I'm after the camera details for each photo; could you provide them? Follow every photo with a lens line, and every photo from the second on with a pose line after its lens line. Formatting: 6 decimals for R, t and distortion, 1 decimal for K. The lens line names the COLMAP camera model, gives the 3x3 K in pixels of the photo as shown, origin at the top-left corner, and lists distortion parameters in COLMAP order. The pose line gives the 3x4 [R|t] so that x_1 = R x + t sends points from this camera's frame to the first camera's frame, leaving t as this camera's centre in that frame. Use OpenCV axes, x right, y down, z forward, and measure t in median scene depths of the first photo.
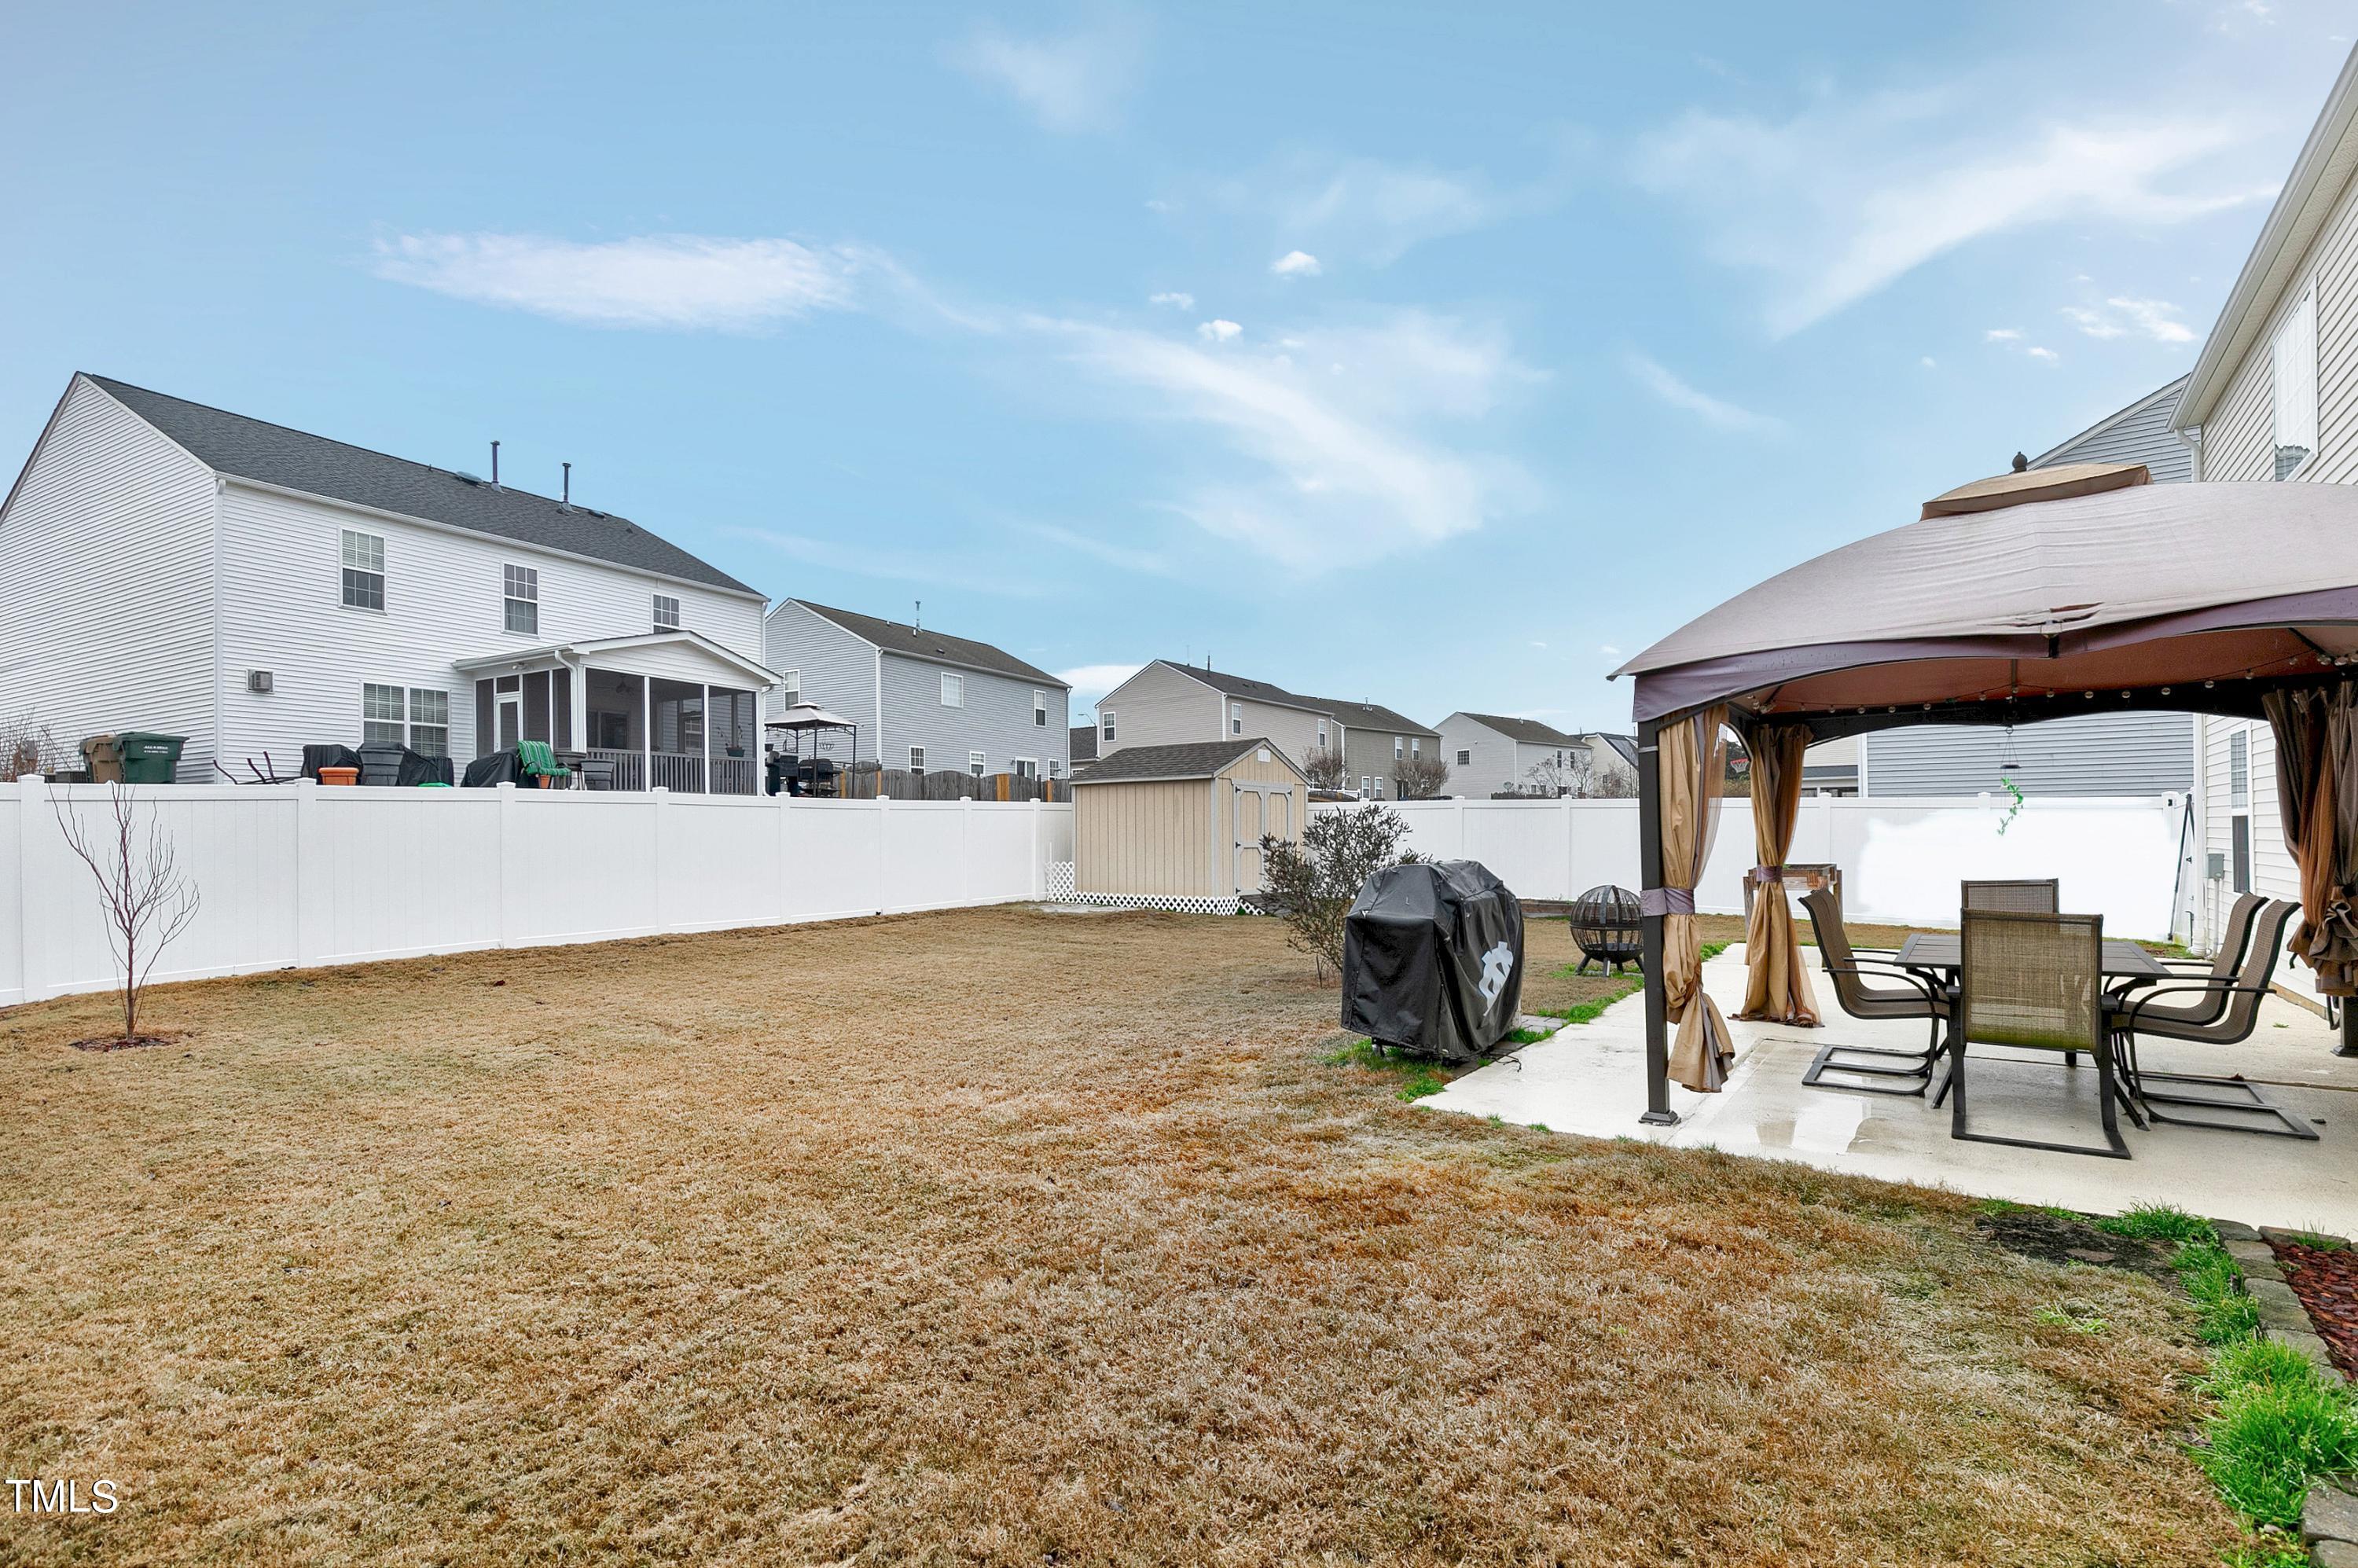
lens RADIAL K [[1078.0, 0, 1191.2], [0, 1078.0, 791.5], [0, 0, 1]] dist [0.010260, -0.001168]
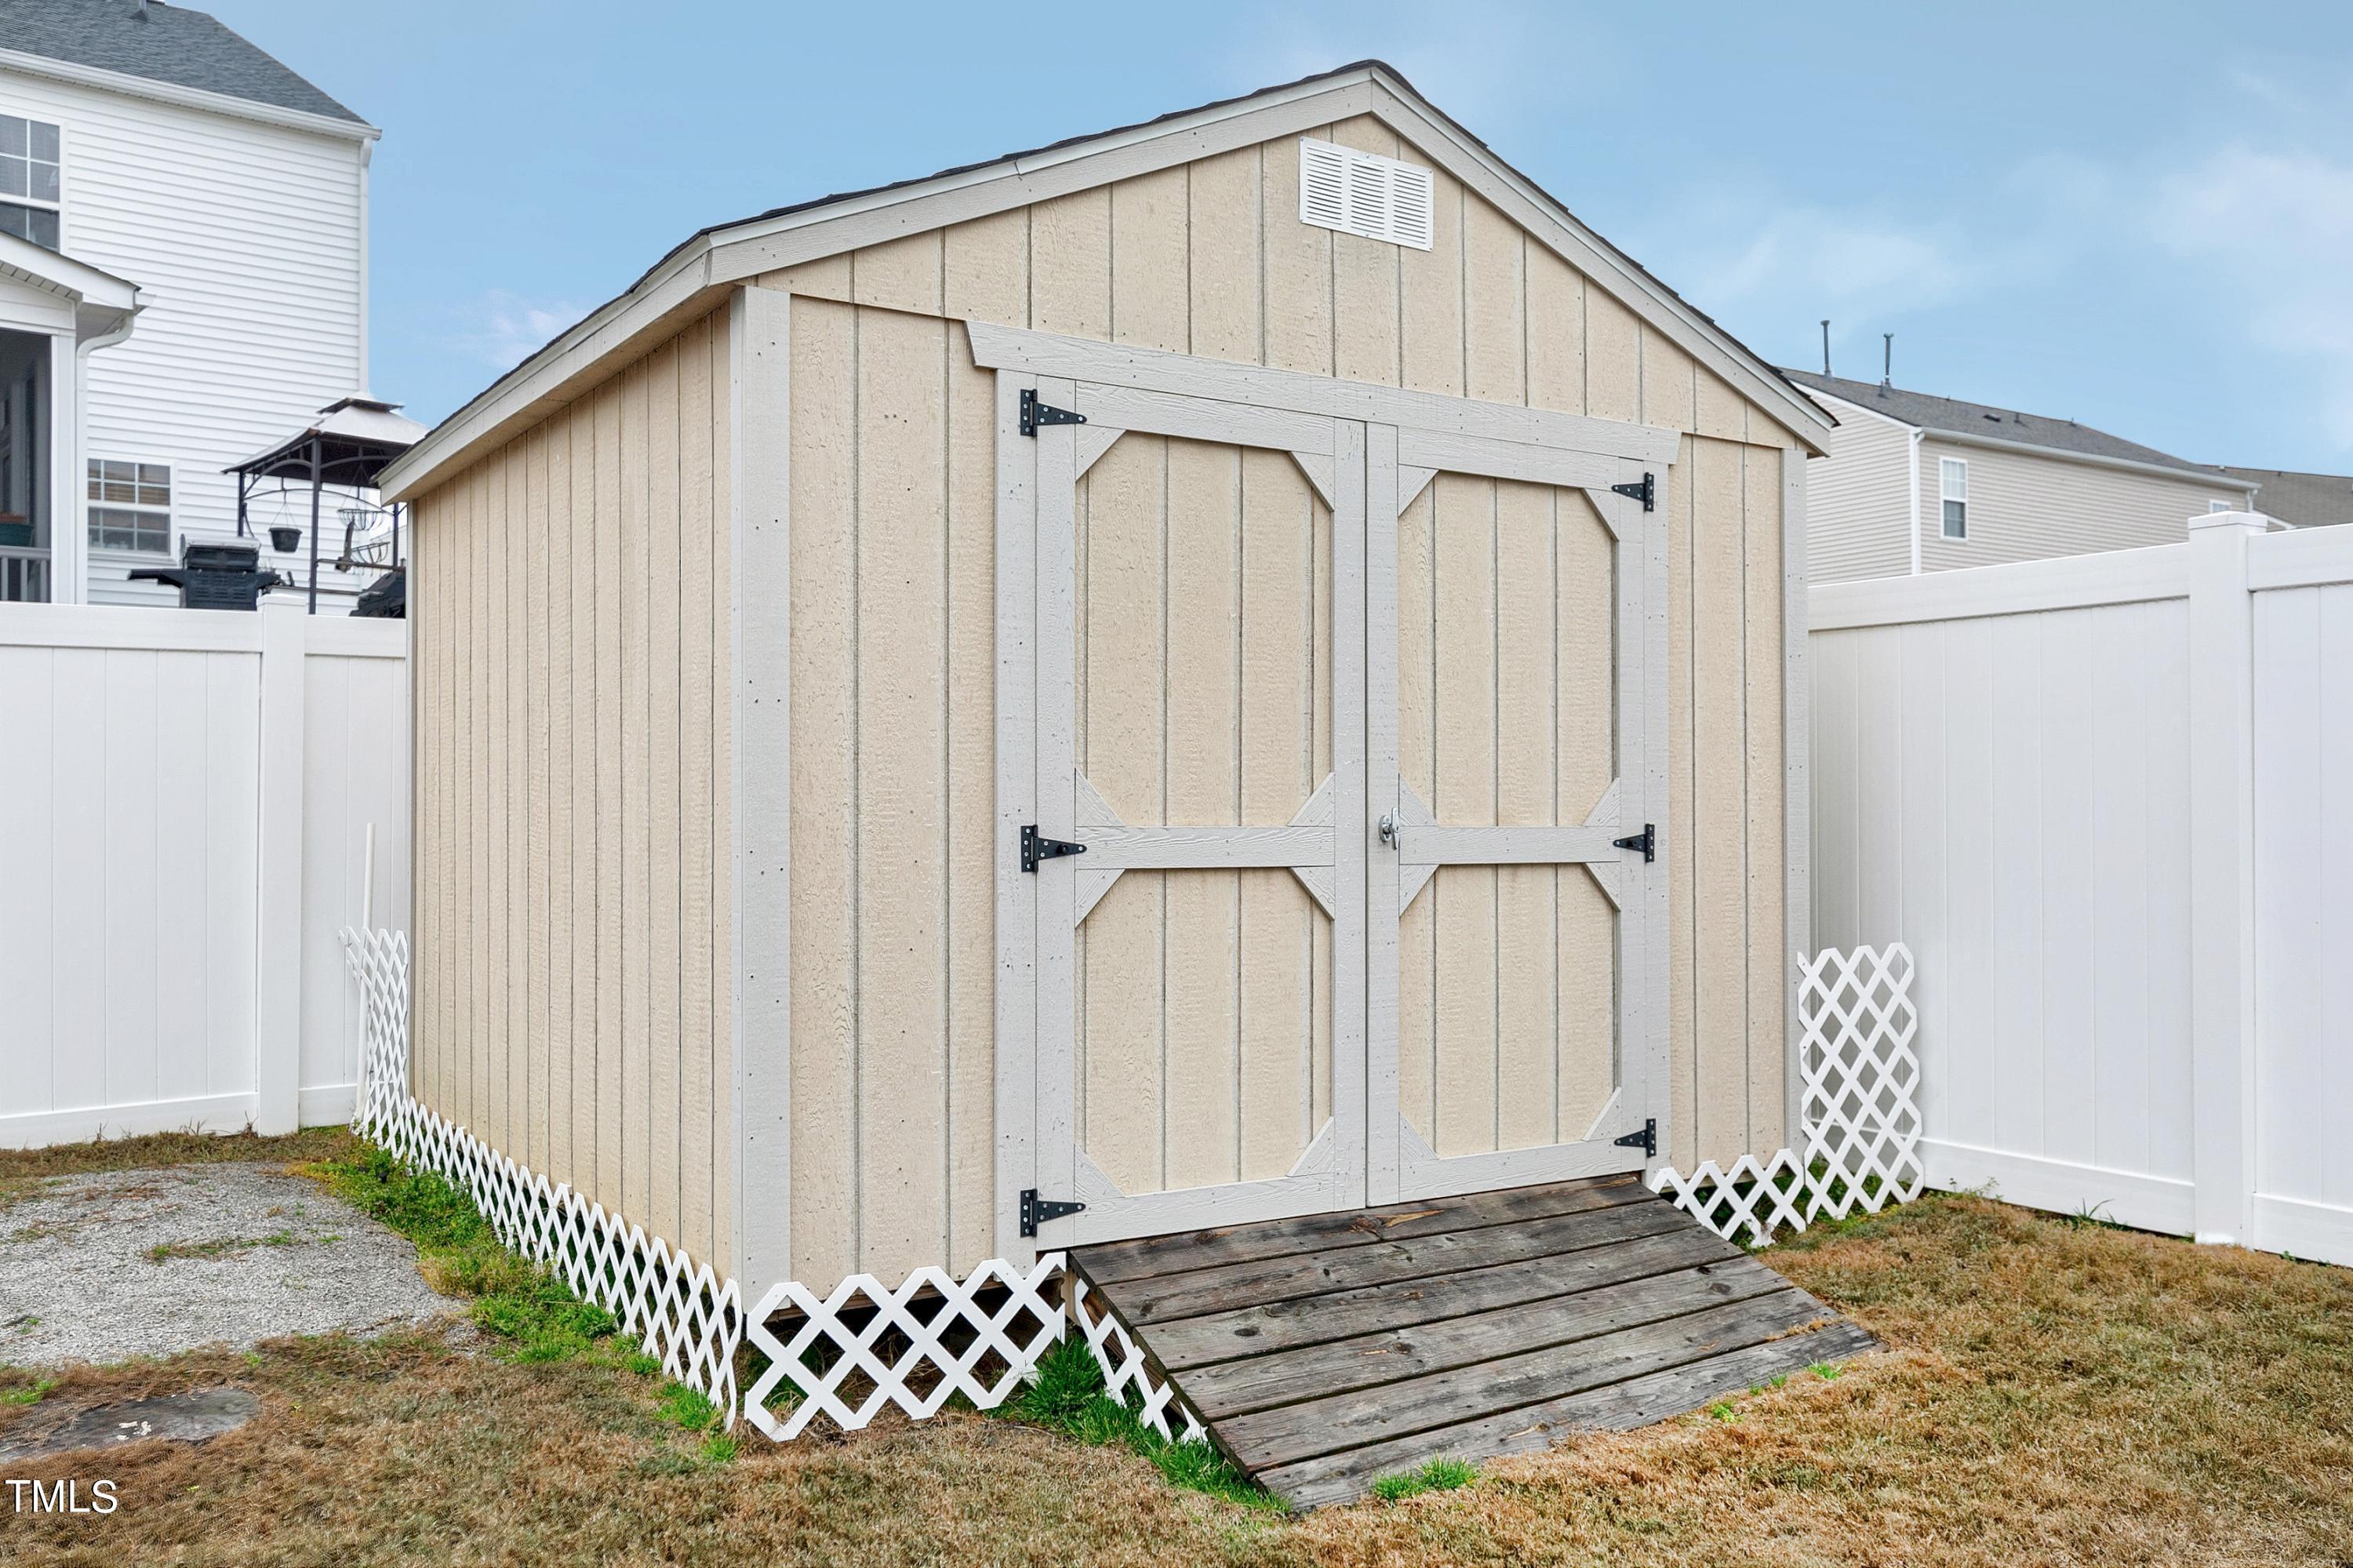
lens RADIAL K [[1938.4, 0, 1139.7], [0, 1938.4, 791.7], [0, 0, 1]] dist [0.002096, -0.001562]
pose [[0.917836, -0.001746, -0.396955, 0.125655], [0.013062, 0.999582, 0.025805, 0.032379], [0.396744, -0.028869, 0.917475, 0.694219]]
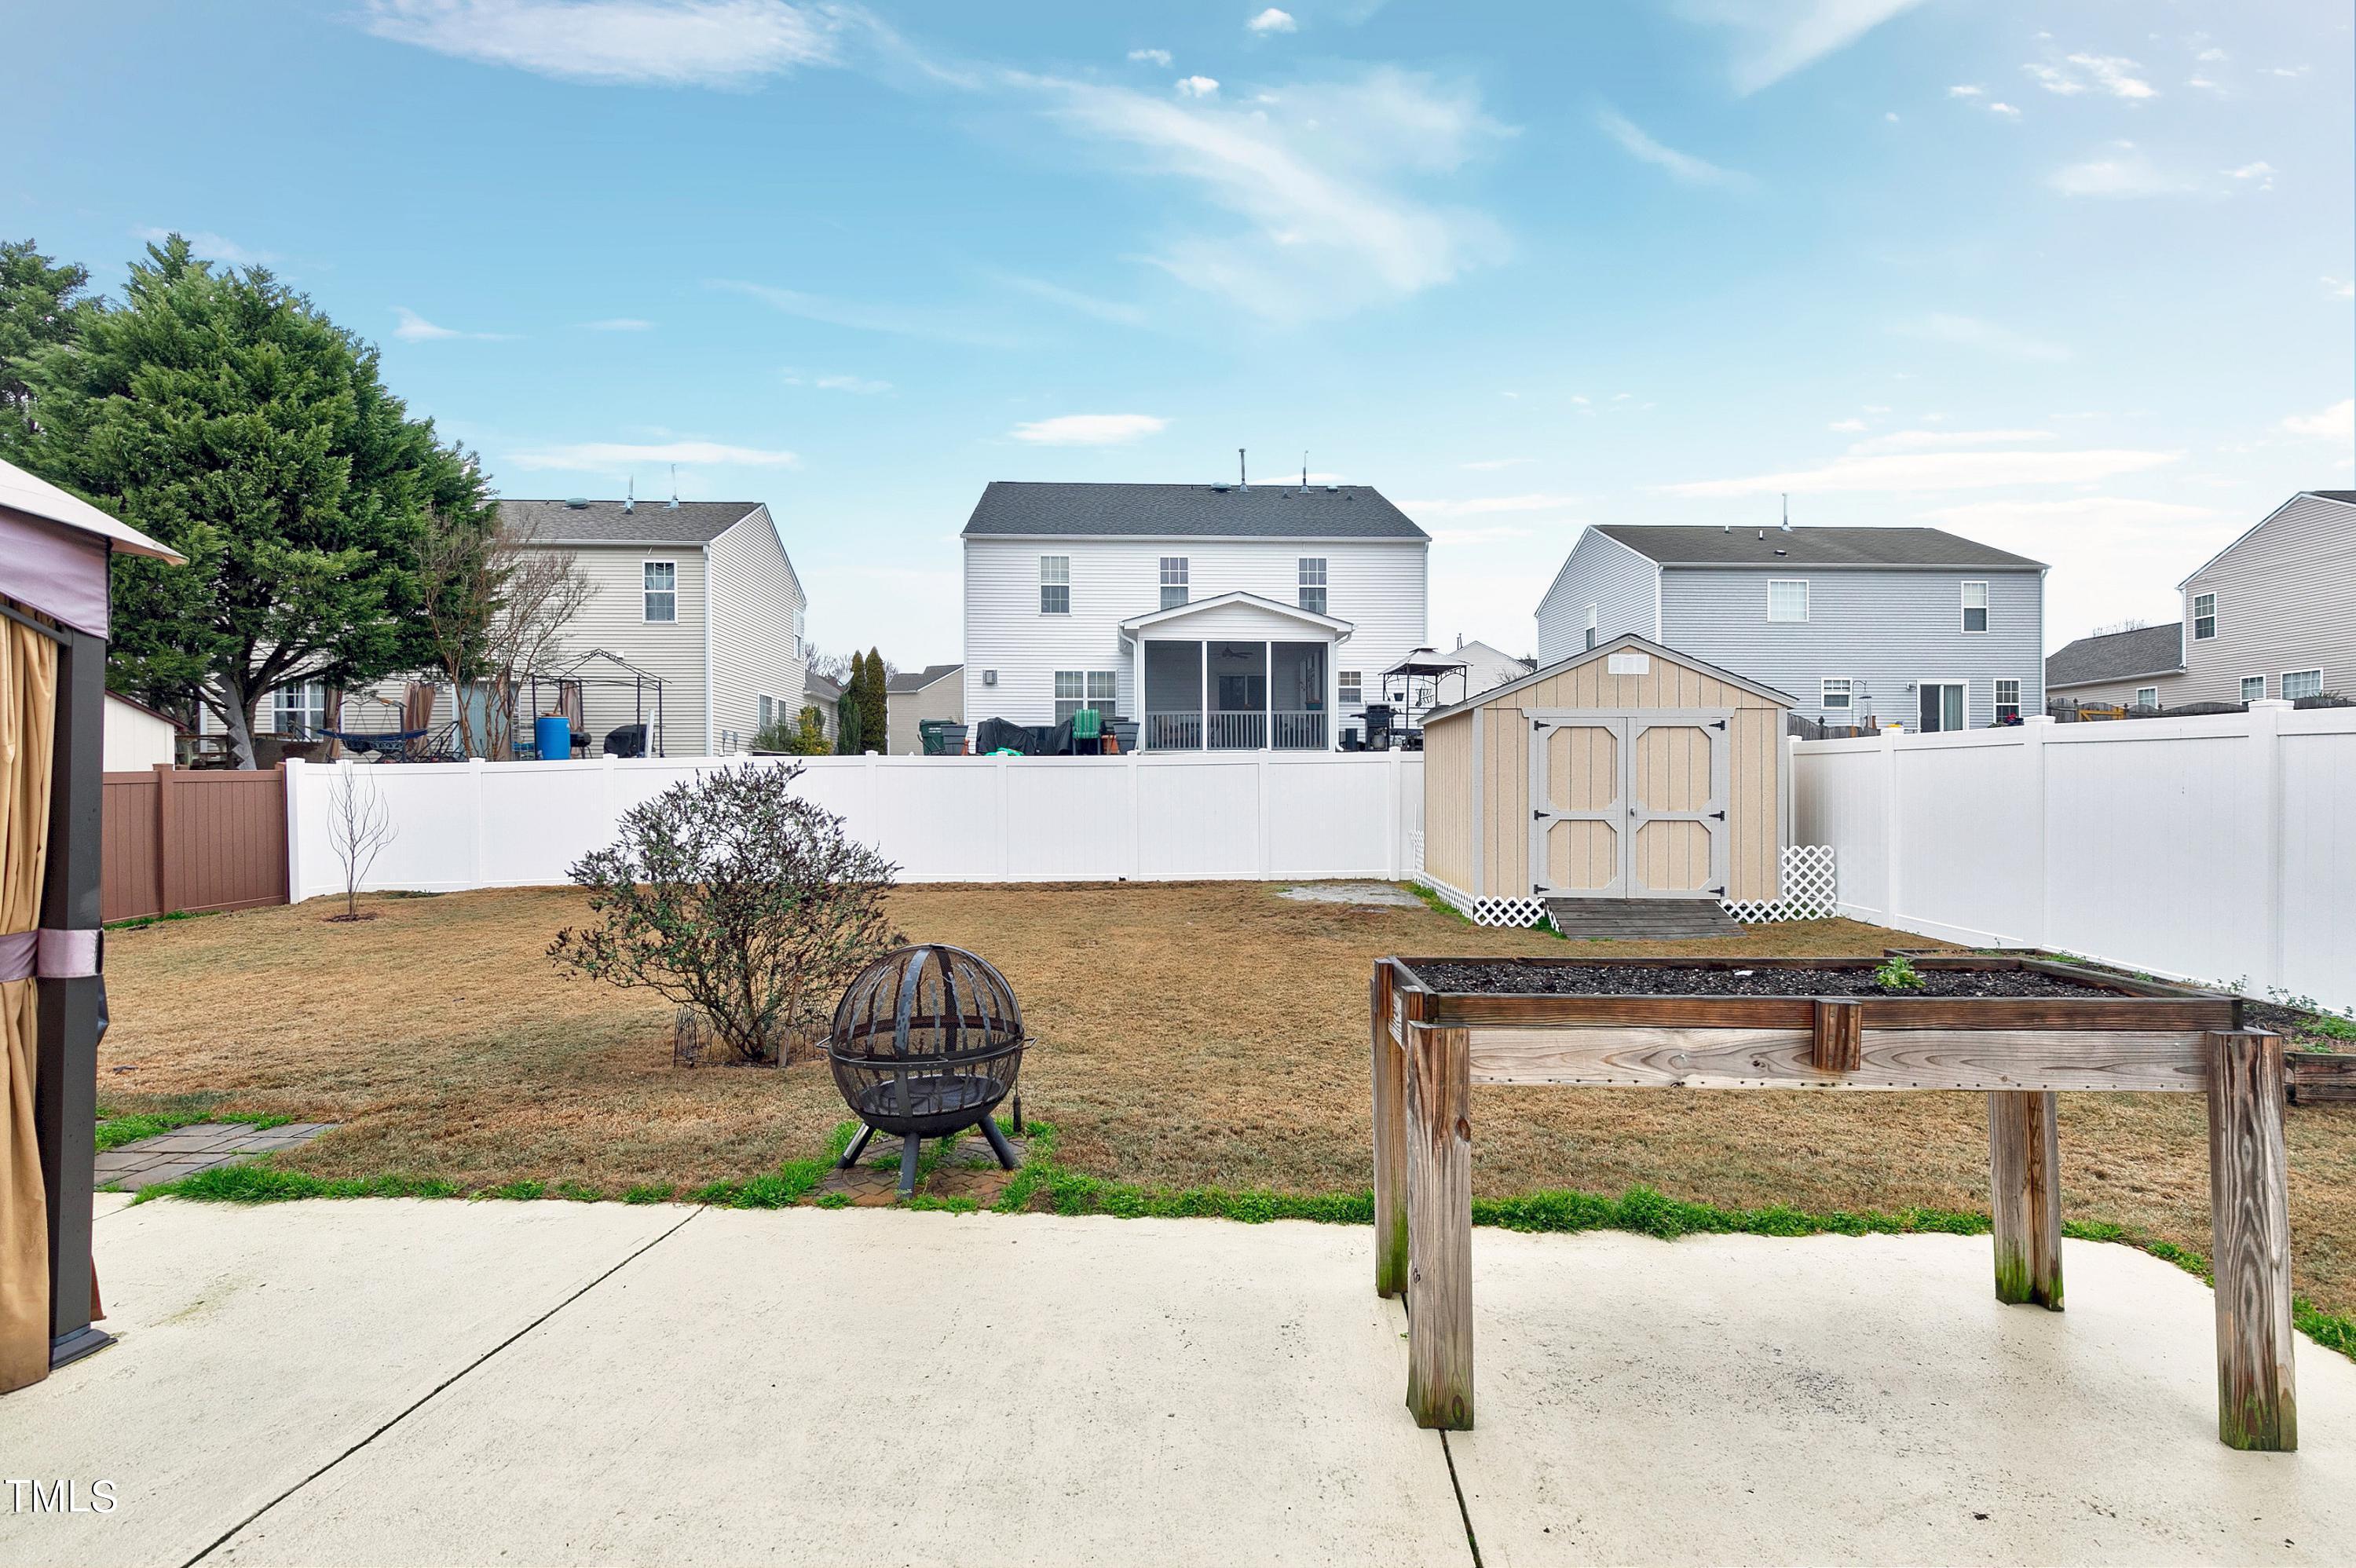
lens RADIAL K [[1078.9, 0, 1178.0], [0, 1078.9, 784.0], [0, 0, 1]] dist [0.005391, 0.000035]
pose [[0.515617, 0.003123, -0.856813, 0.406995], [0.030490, 0.999293, 0.021990, 0.010385], [0.856276, -0.037462, 0.515158, 0.440388]]
